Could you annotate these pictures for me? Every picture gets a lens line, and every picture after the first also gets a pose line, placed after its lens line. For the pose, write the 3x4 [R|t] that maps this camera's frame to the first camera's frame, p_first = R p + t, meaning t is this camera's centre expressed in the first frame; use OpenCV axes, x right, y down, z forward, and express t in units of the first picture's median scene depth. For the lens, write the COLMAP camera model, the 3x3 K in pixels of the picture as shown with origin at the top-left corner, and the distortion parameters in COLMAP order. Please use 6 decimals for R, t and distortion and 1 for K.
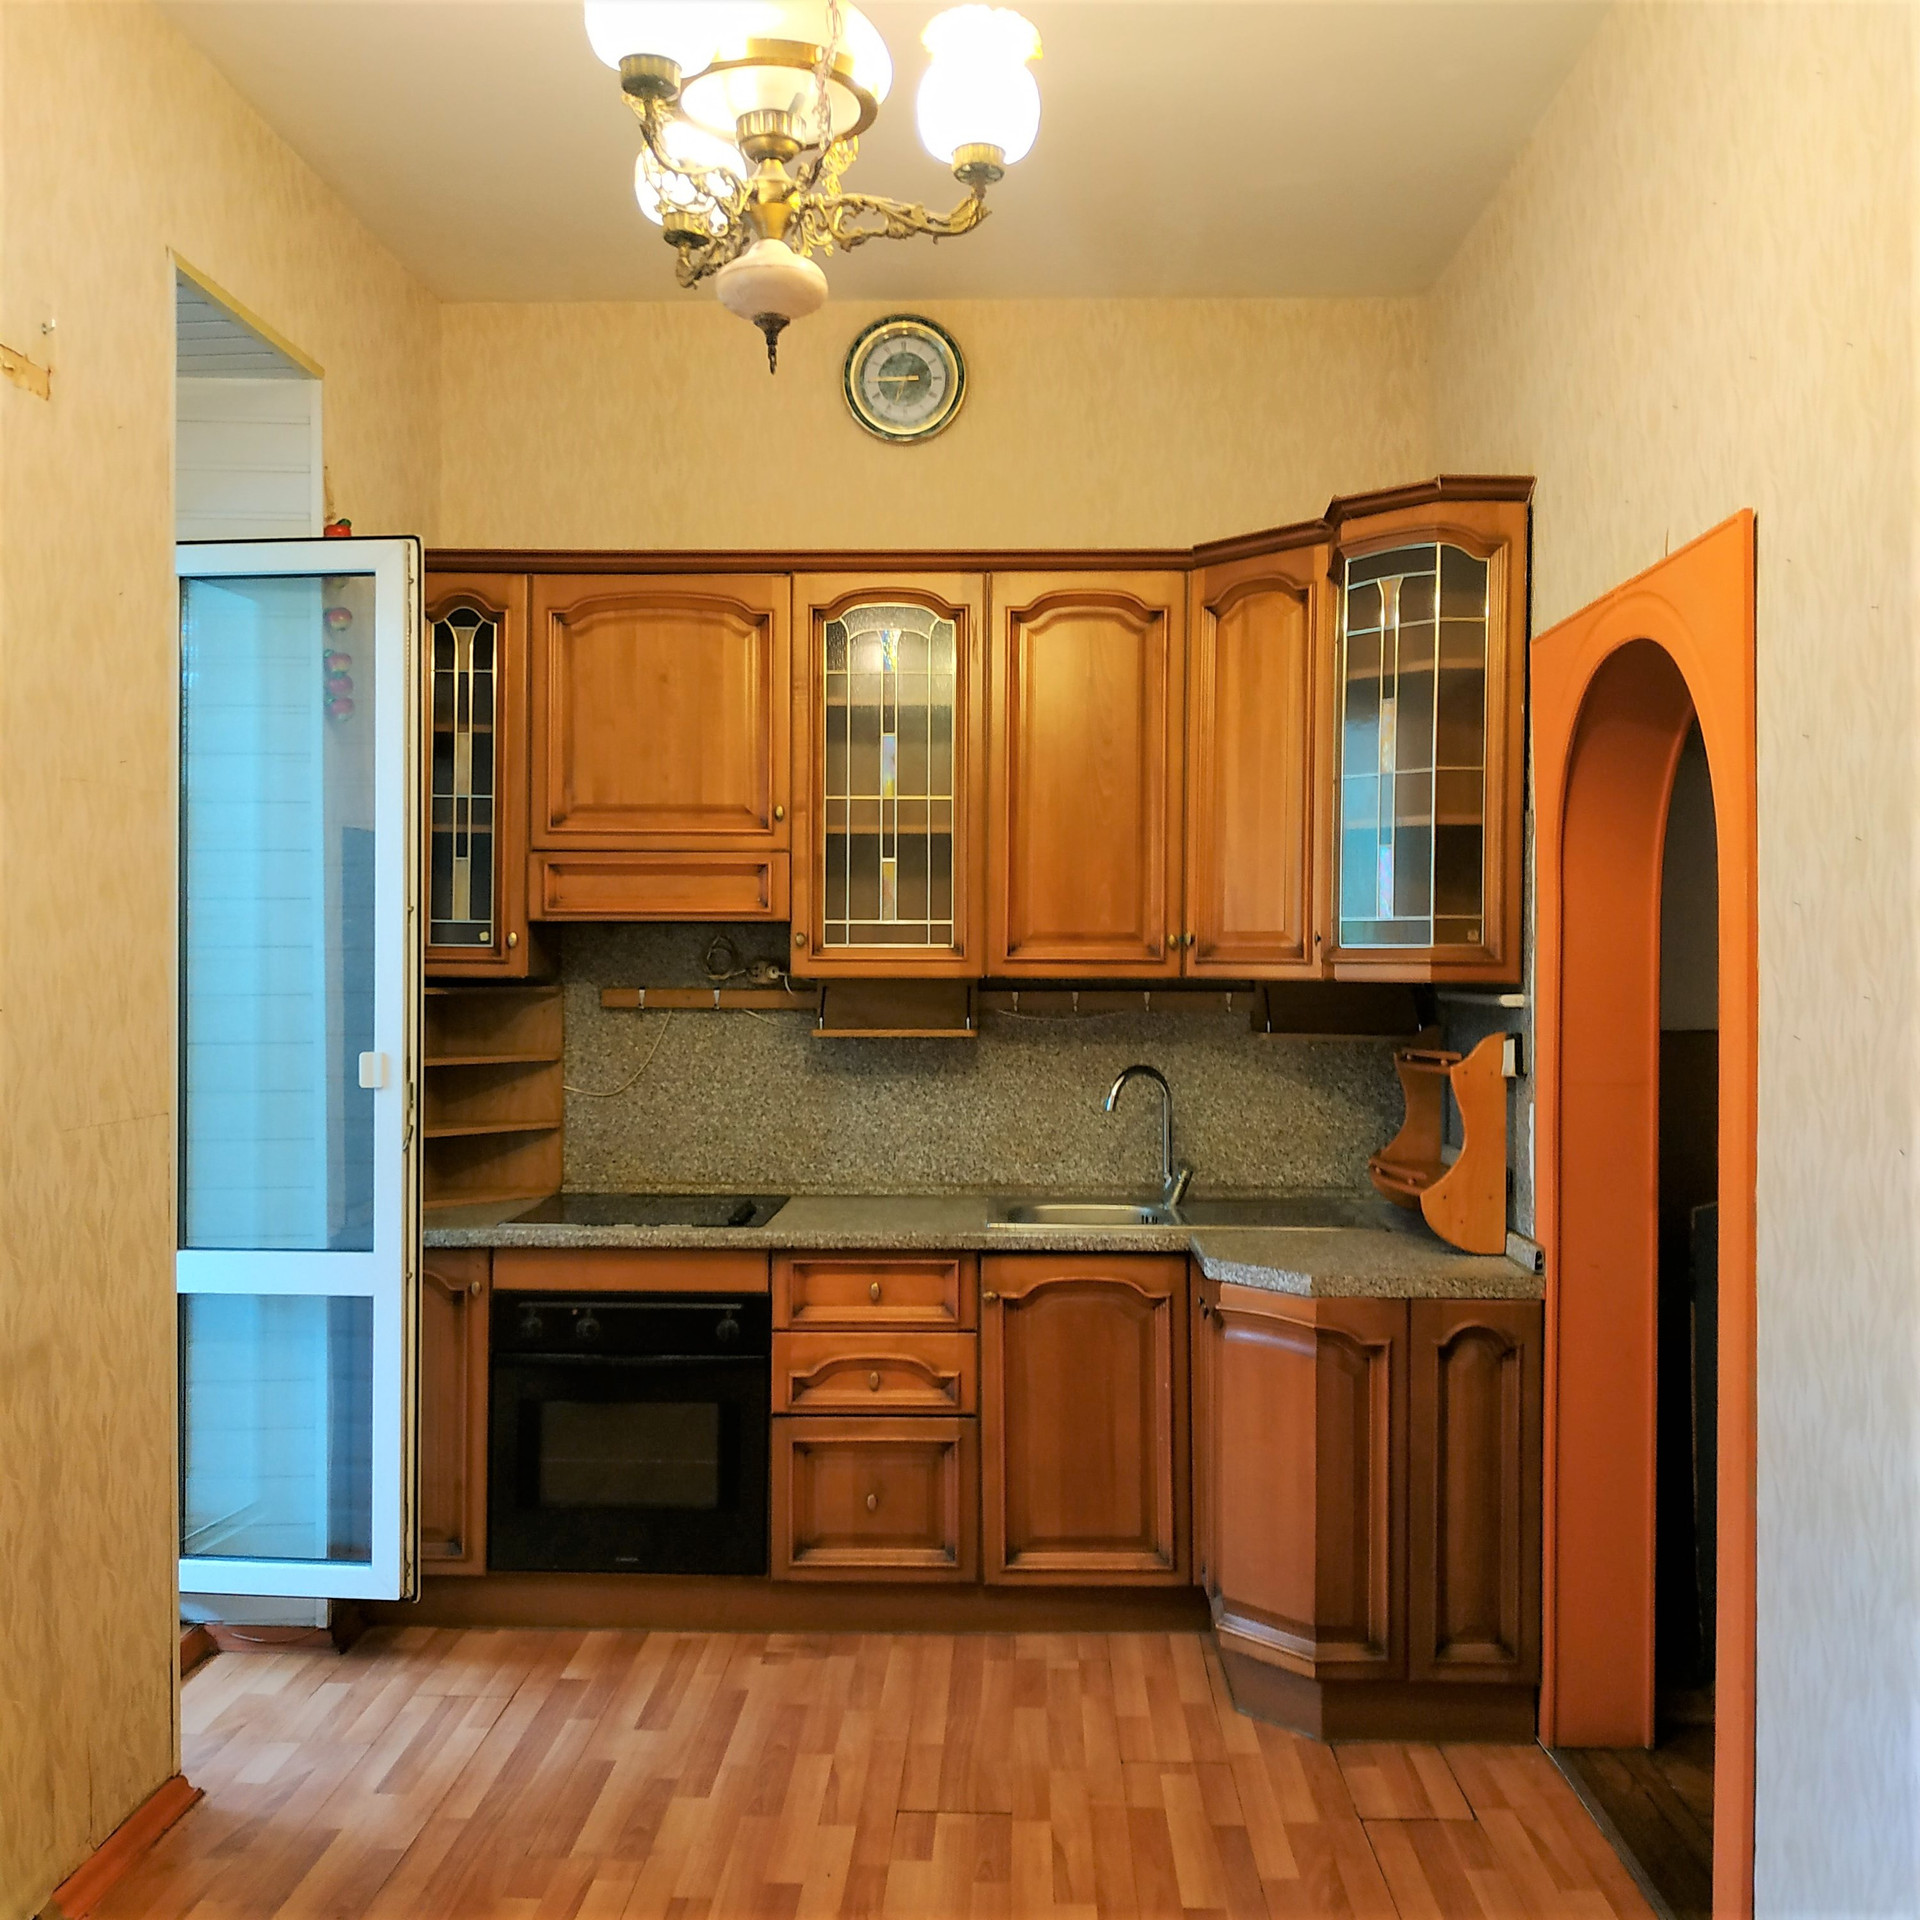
lens RADIAL K [[1825.8, 0, 915.9], [0, 1825.8, 948.7], [0, 0, 1]] dist [0.077946, -0.180214]
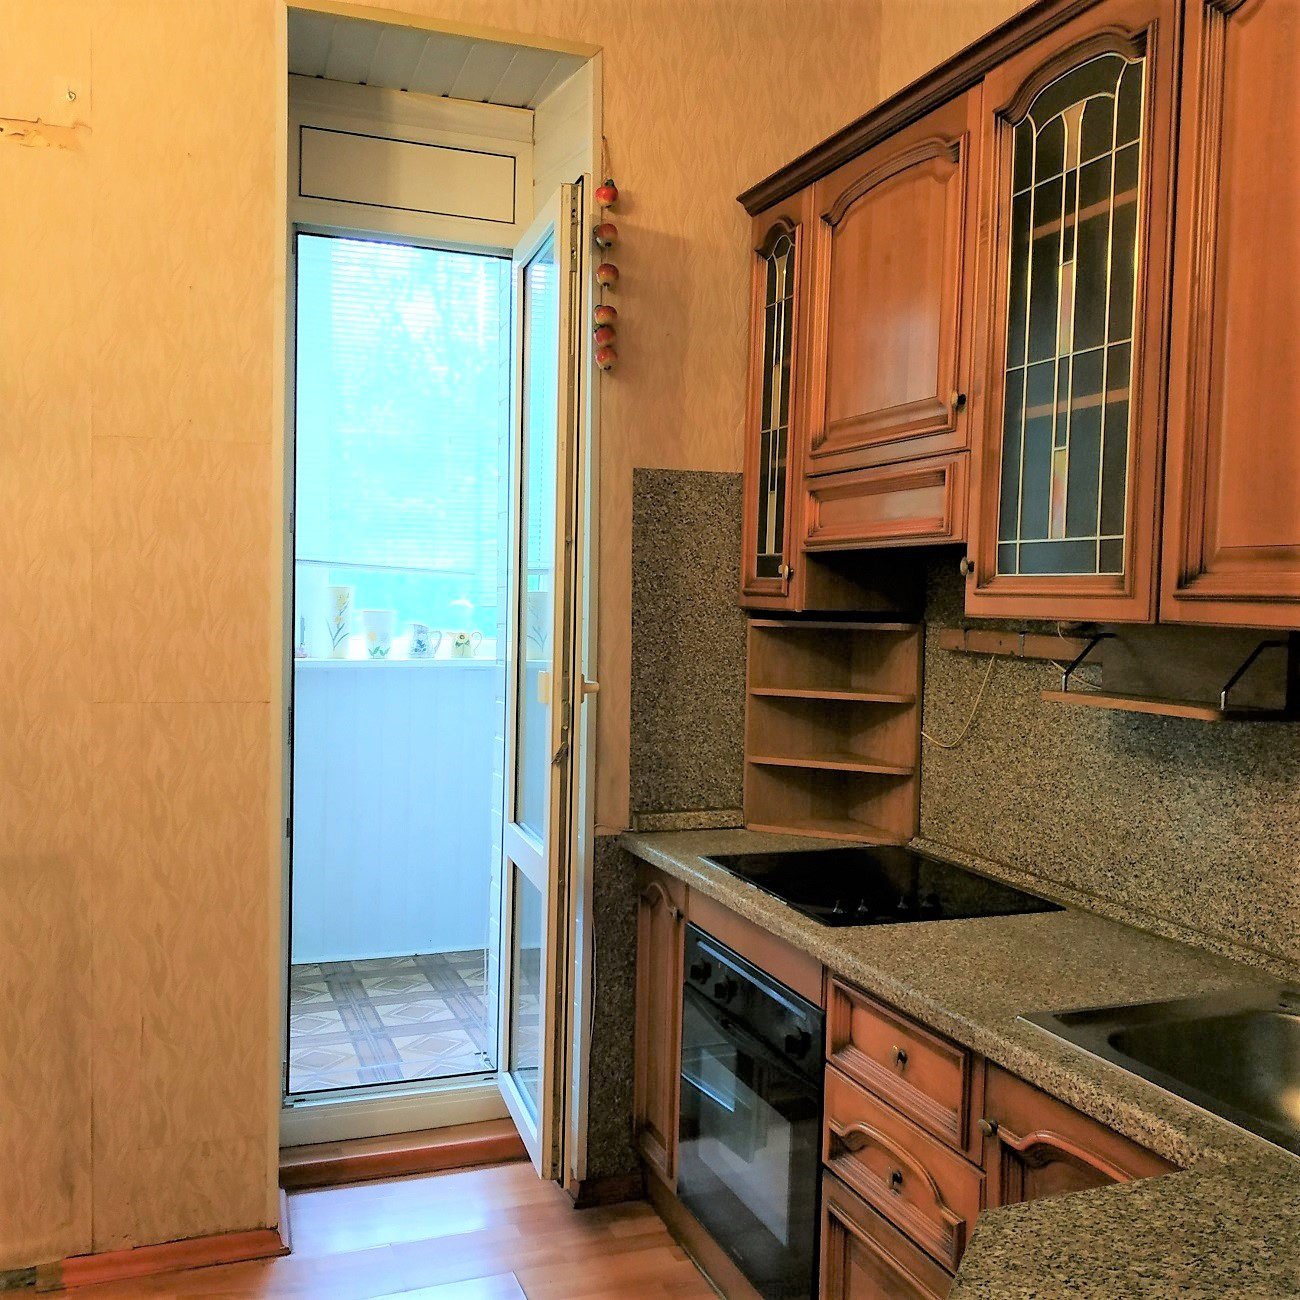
lens RADIAL K [[1236.2, 0, 620.1], [0, 1236.2, 642.4], [0, 0, 1]] dist [0.077946, -0.180214]
pose [[0.414152, 0.044154, -0.909136, 0.342106], [-0.020156, 0.999023, 0.039338, 0.008628], [0.909985, 0.002032, 0.414637, 0.653899]]
